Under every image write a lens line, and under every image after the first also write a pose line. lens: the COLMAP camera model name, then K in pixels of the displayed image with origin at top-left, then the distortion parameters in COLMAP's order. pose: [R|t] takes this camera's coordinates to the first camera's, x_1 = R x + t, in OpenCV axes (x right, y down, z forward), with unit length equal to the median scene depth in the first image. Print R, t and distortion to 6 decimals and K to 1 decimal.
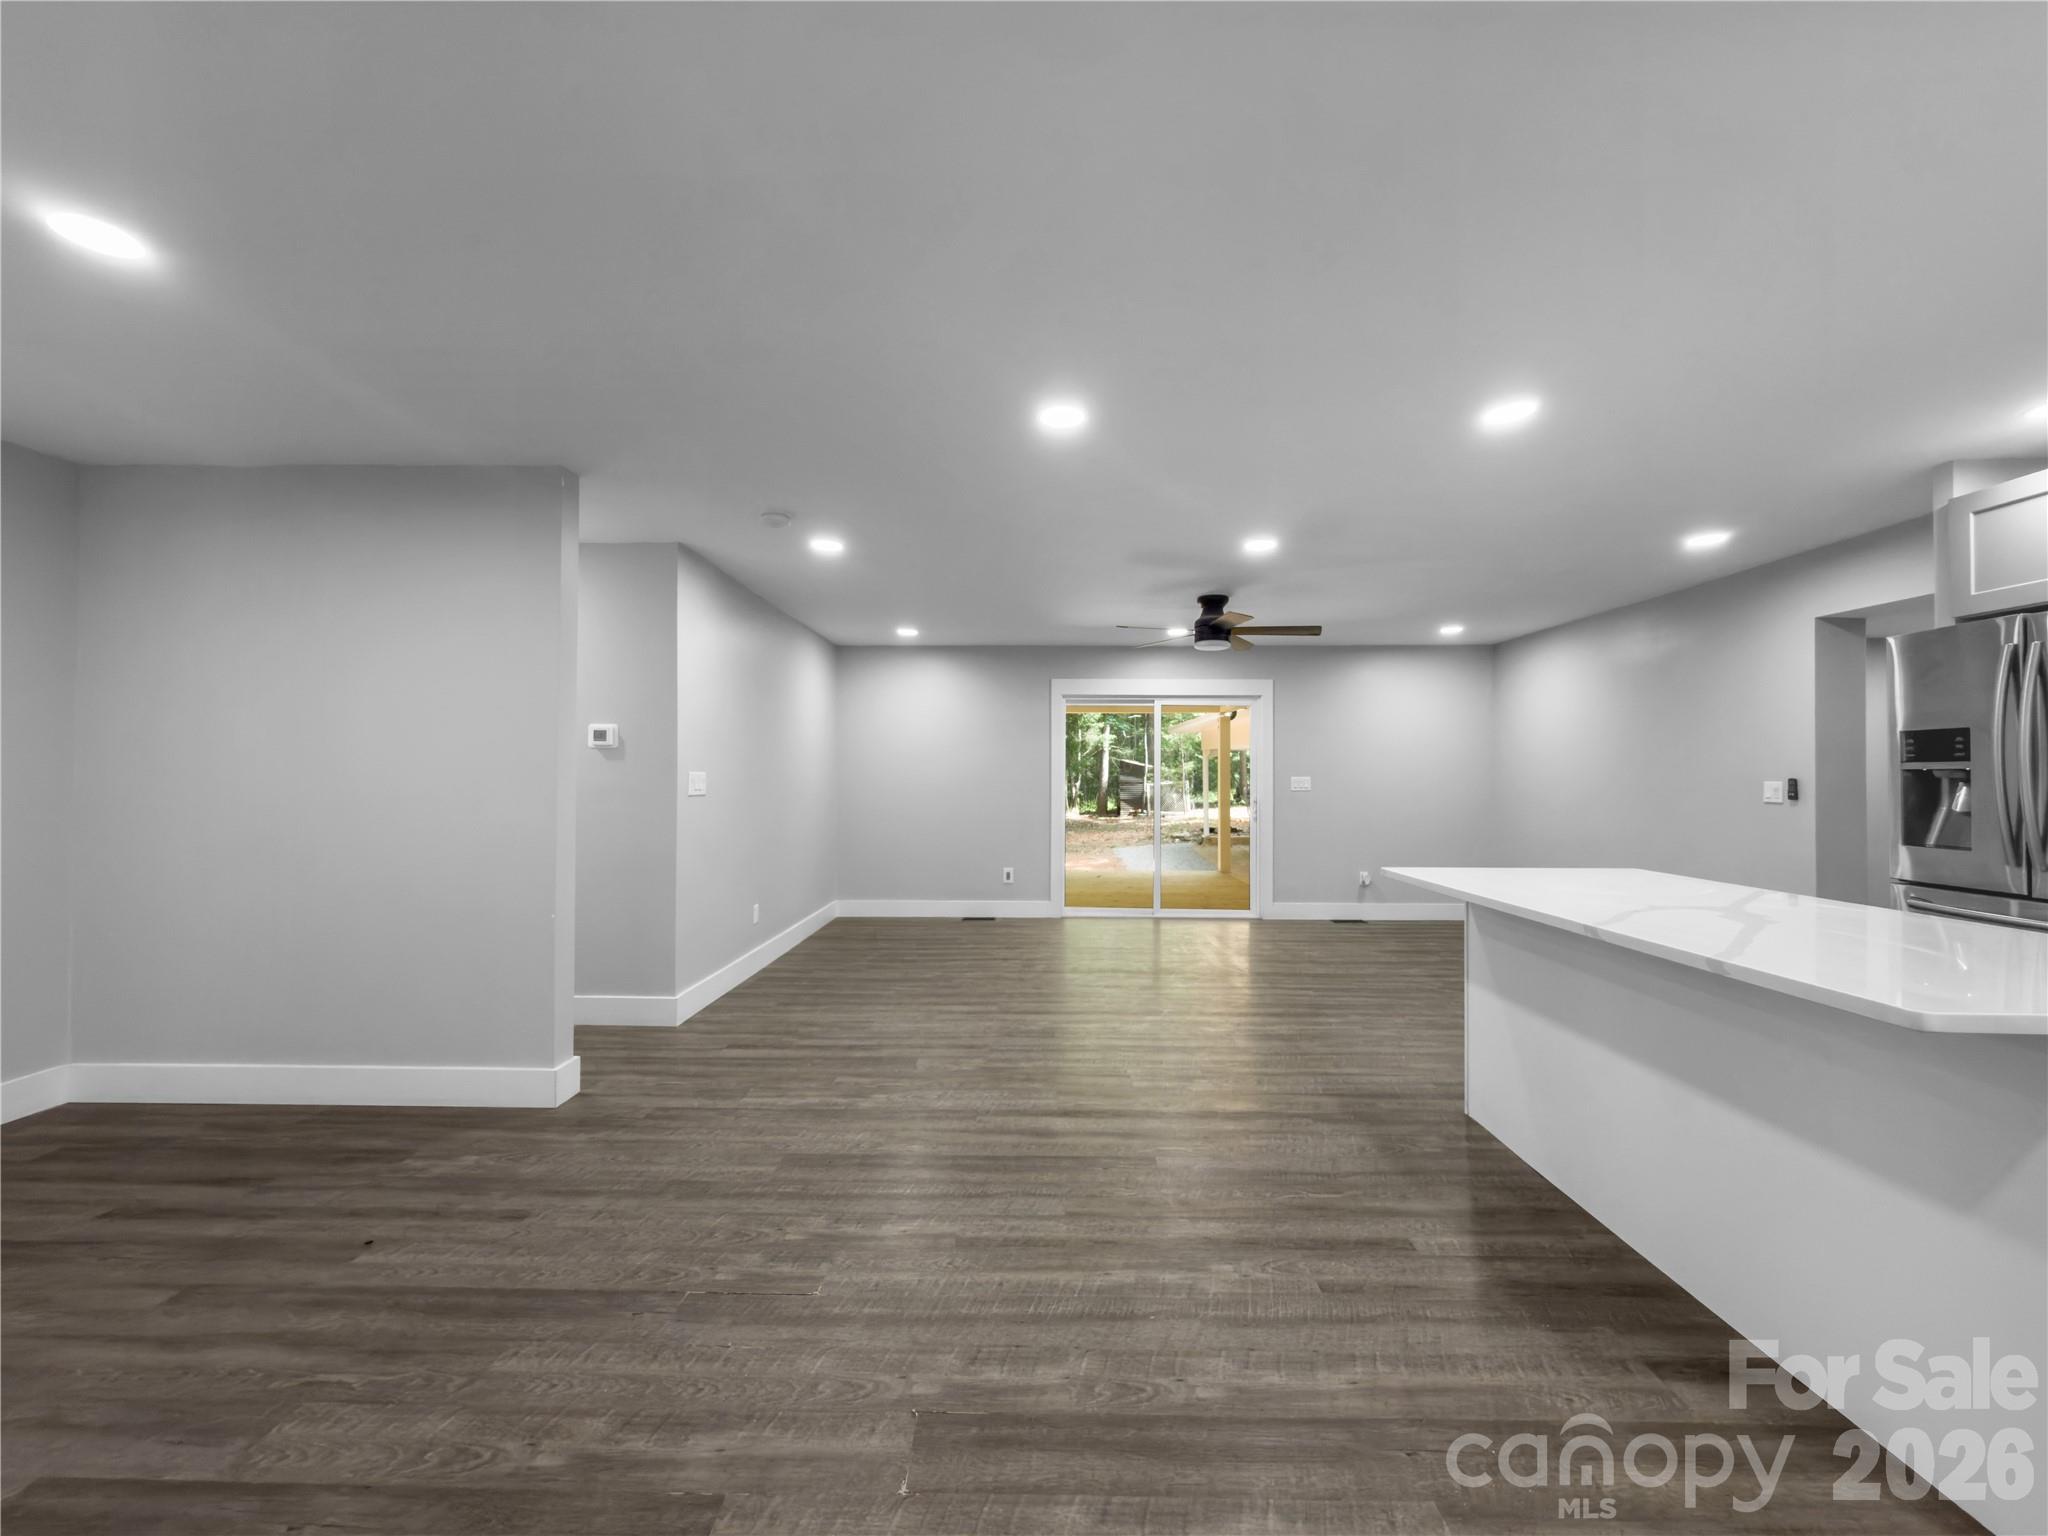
lens RADIAL K [[818.1, 0, 1028.3], [0, 818.1, 766.4], [0, 0, 1]] dist [0.000417, -0.000360]
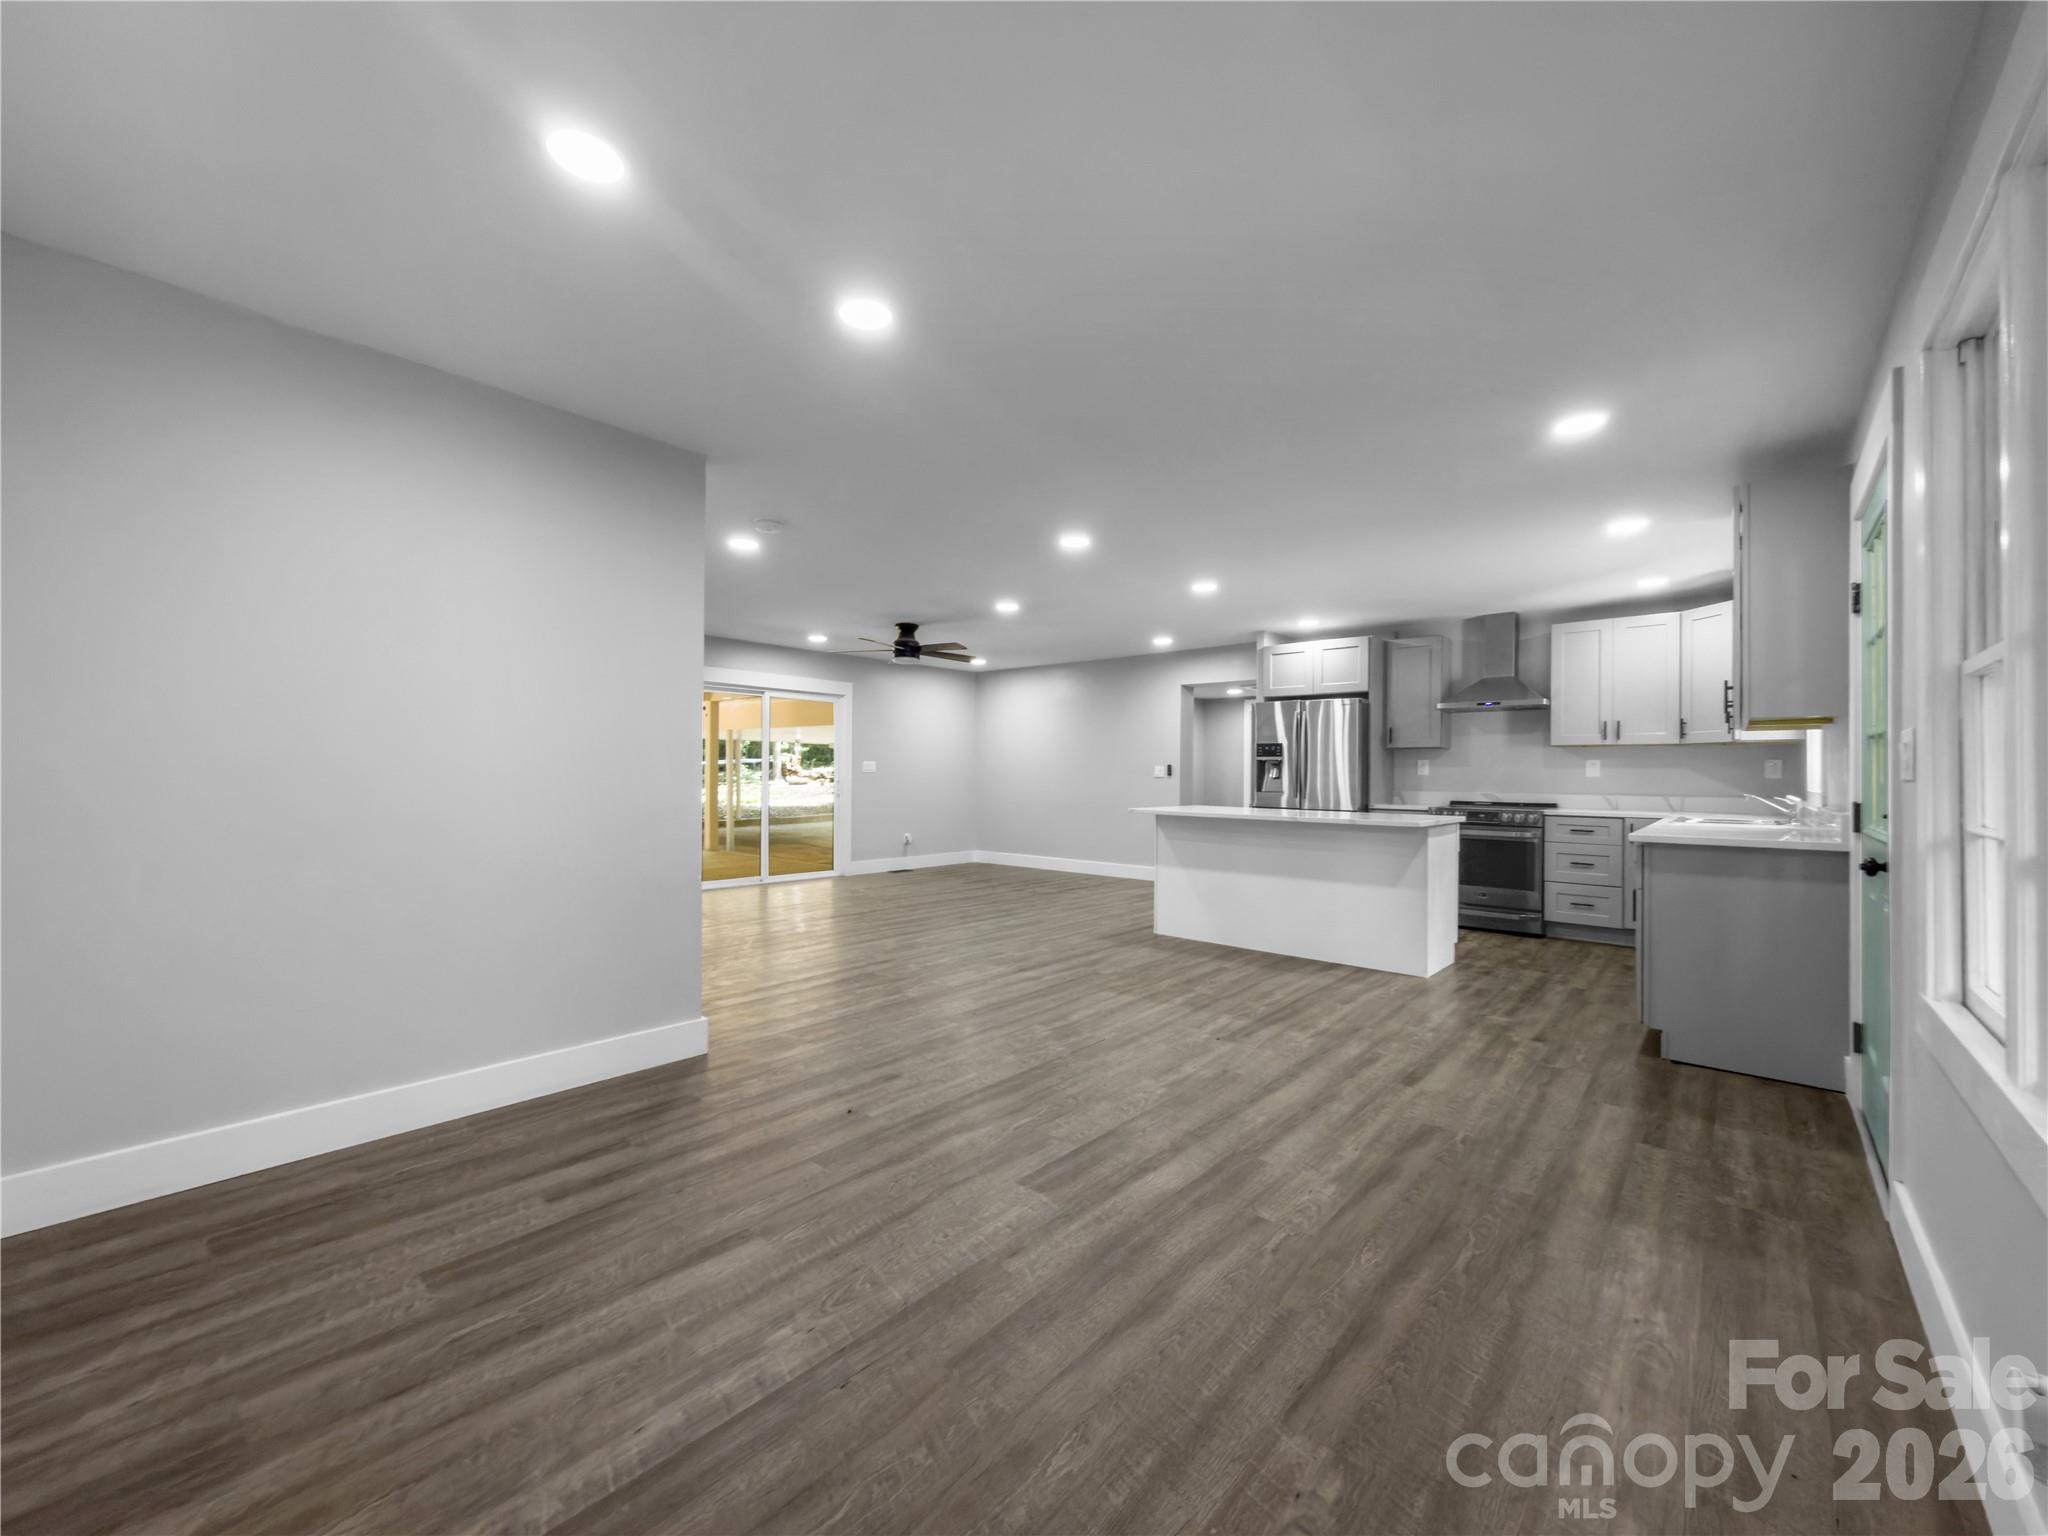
lens RADIAL K [[818.1, 0, 1025.0], [0, 818.1, 766.3], [0, 0, 1]] dist [0.000417, -0.000360]
pose [[0.646902, 0.009411, 0.762515, -1.349576], [-0.019016, 0.999812, 0.003793, 0.030602], [-0.762336, -0.016954, 0.646959, -0.016784]]
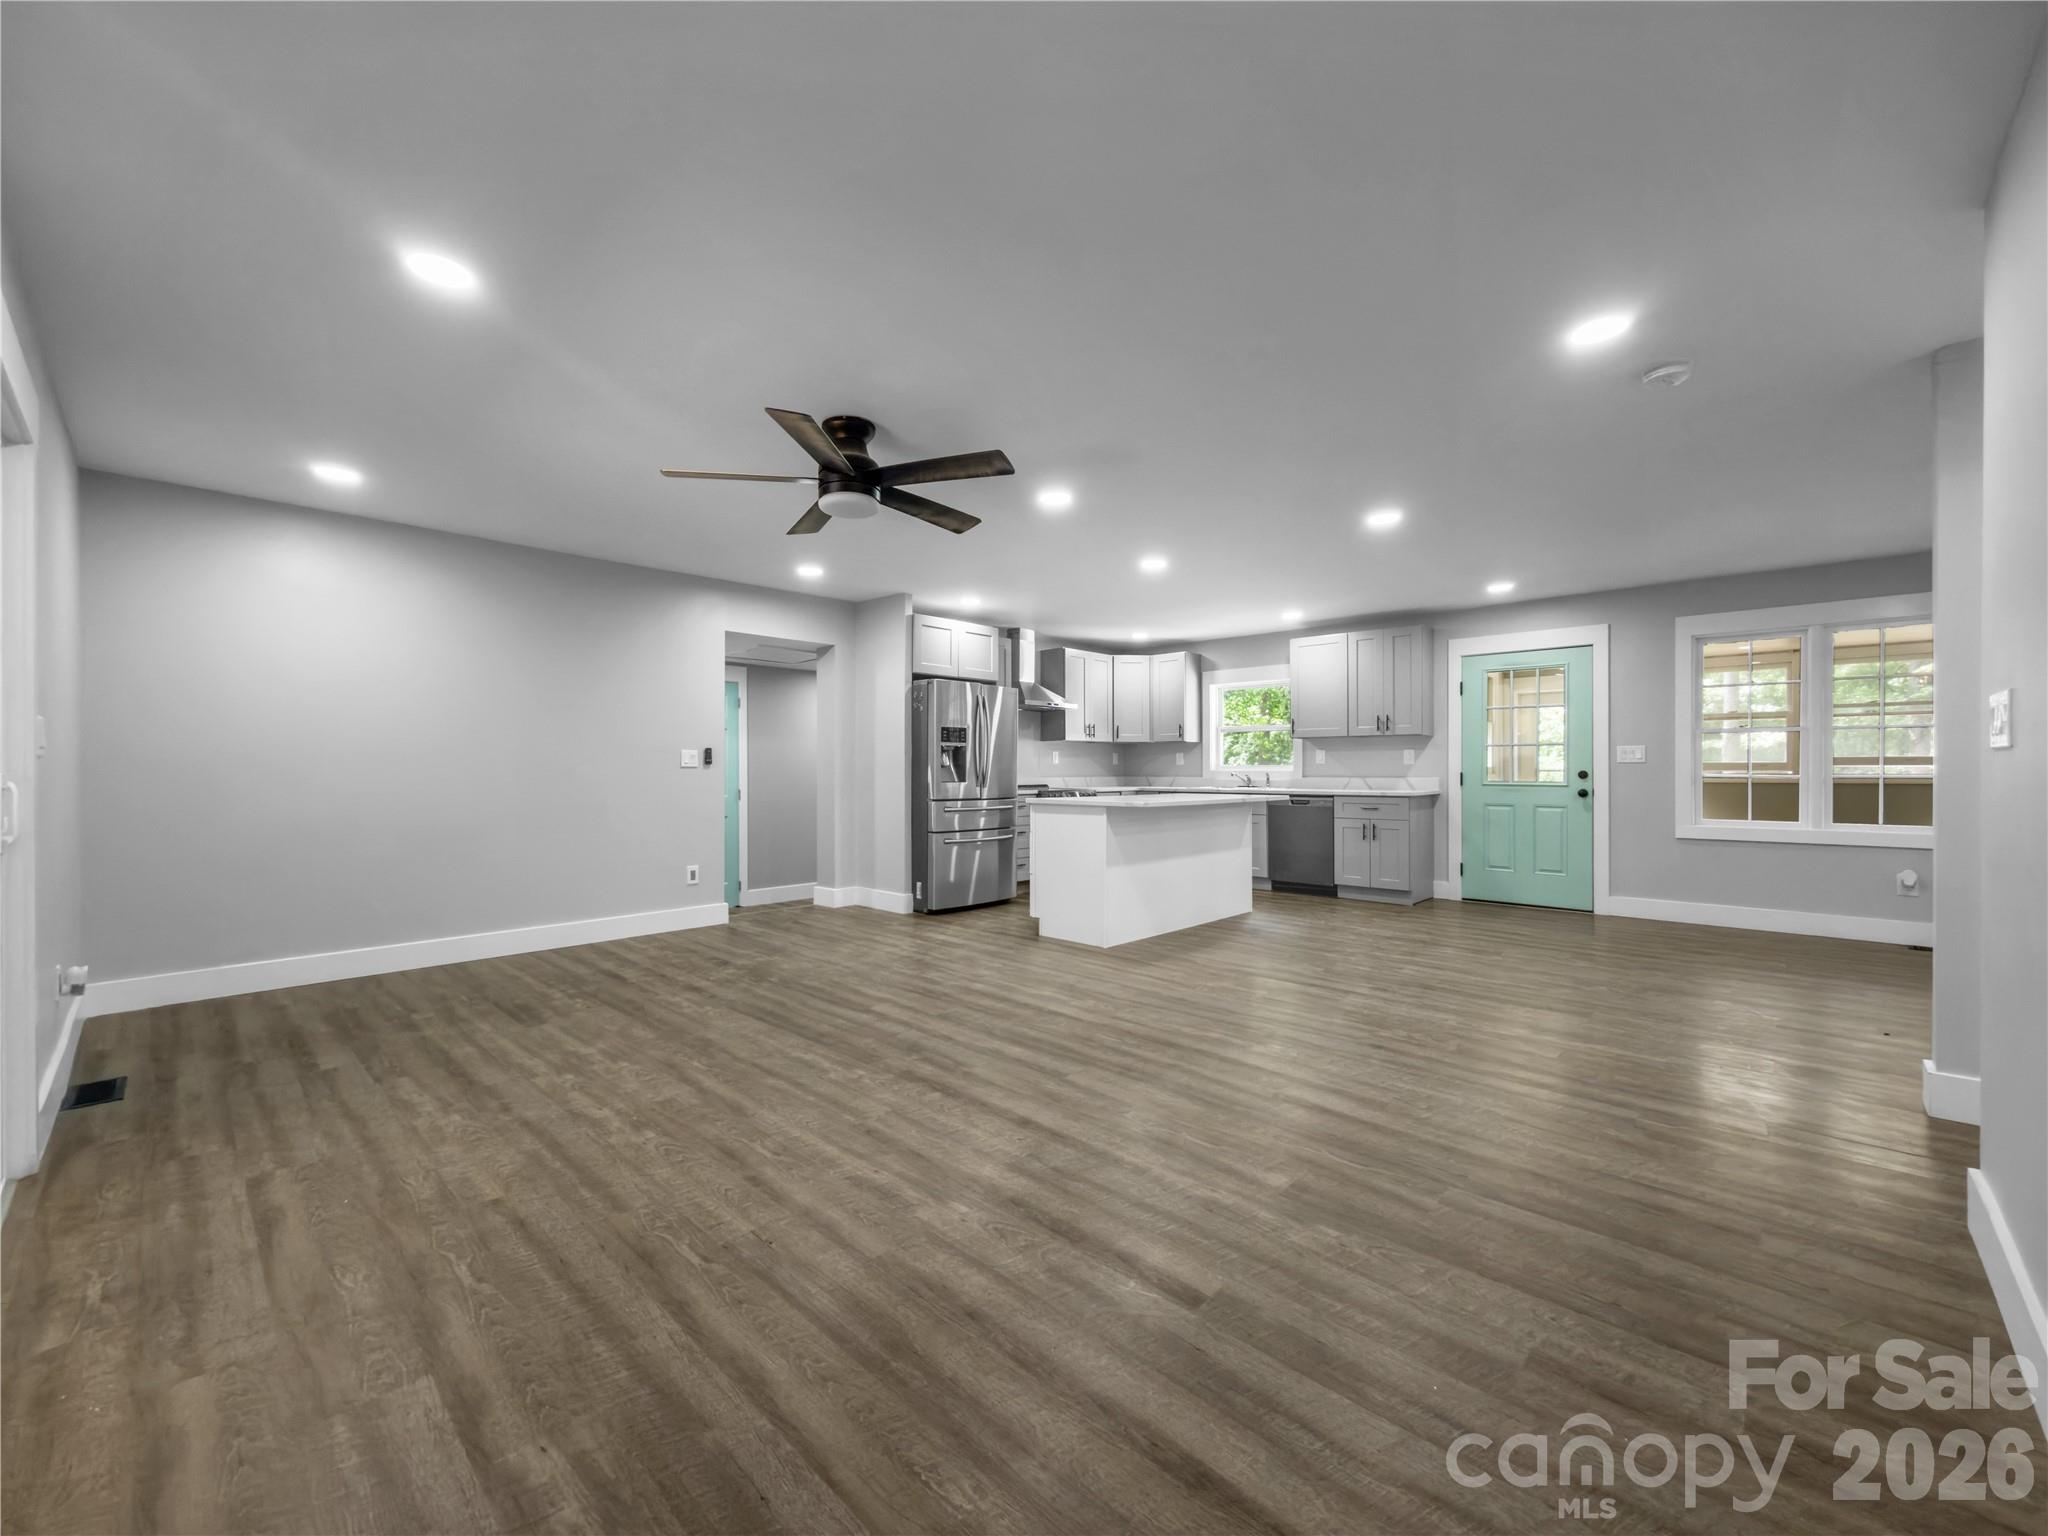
lens RADIAL K [[818.1, 0, 1027.0], [0, 818.1, 769.0], [0, 0, 1]] dist [0.000417, -0.000360]
pose [[-0.738017, -0.001728, 0.674779, -0.547557], [-0.012198, 0.999867, -0.010781, 0.095795], [-0.674671, -0.016187, -0.737941, 2.752943]]
